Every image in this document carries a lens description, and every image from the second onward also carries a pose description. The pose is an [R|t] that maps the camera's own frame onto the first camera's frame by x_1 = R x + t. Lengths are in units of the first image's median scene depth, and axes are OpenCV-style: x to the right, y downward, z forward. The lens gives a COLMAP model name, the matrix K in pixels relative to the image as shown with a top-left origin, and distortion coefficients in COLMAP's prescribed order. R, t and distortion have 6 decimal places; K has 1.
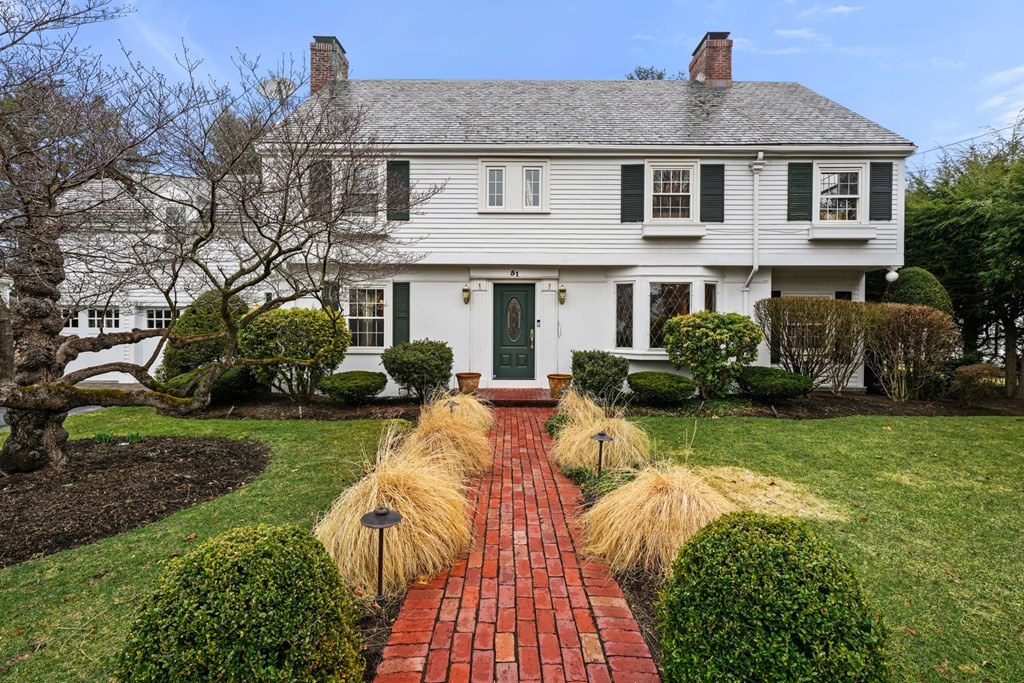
lens RADIAL K [[475.3, 0, 512.0], [0, 475.3, 340.9], [0, 0, 1]] dist [-0.000048, 0.000074]
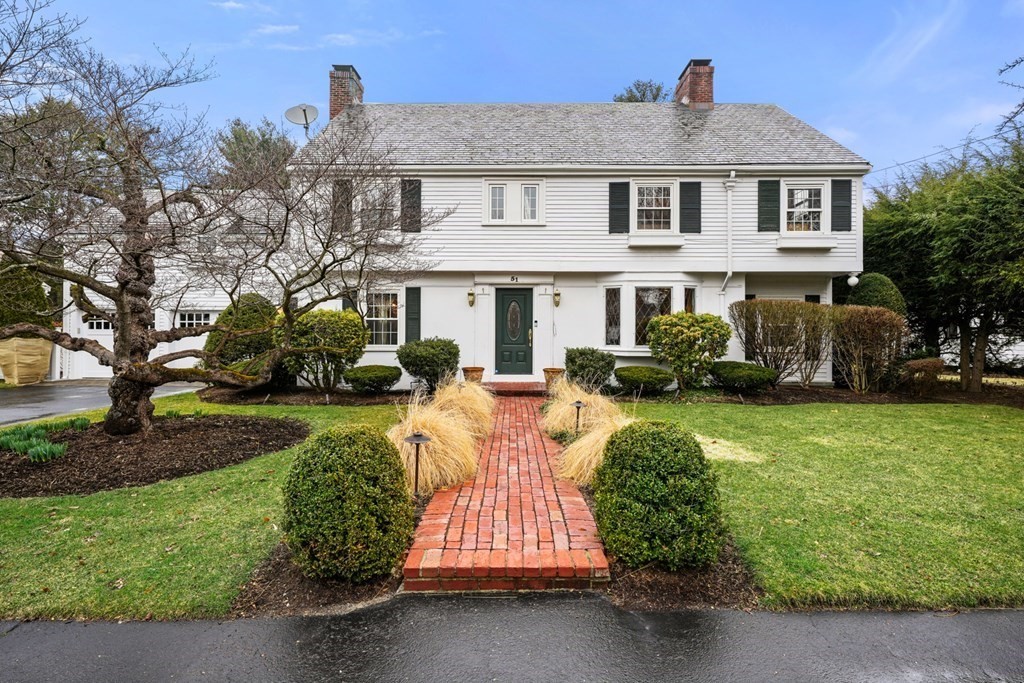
lens RADIAL K [[475.3, 0, 511.4], [0, 475.3, 340.2], [0, 0, 1]] dist [-0.000048, 0.000074]
pose [[0.999968, -0.000670, -0.007978, 0.007875], [0.000535, 0.999858, -0.016830, 0.022199], [0.007988, 0.016825, 0.999827, -0.124057]]
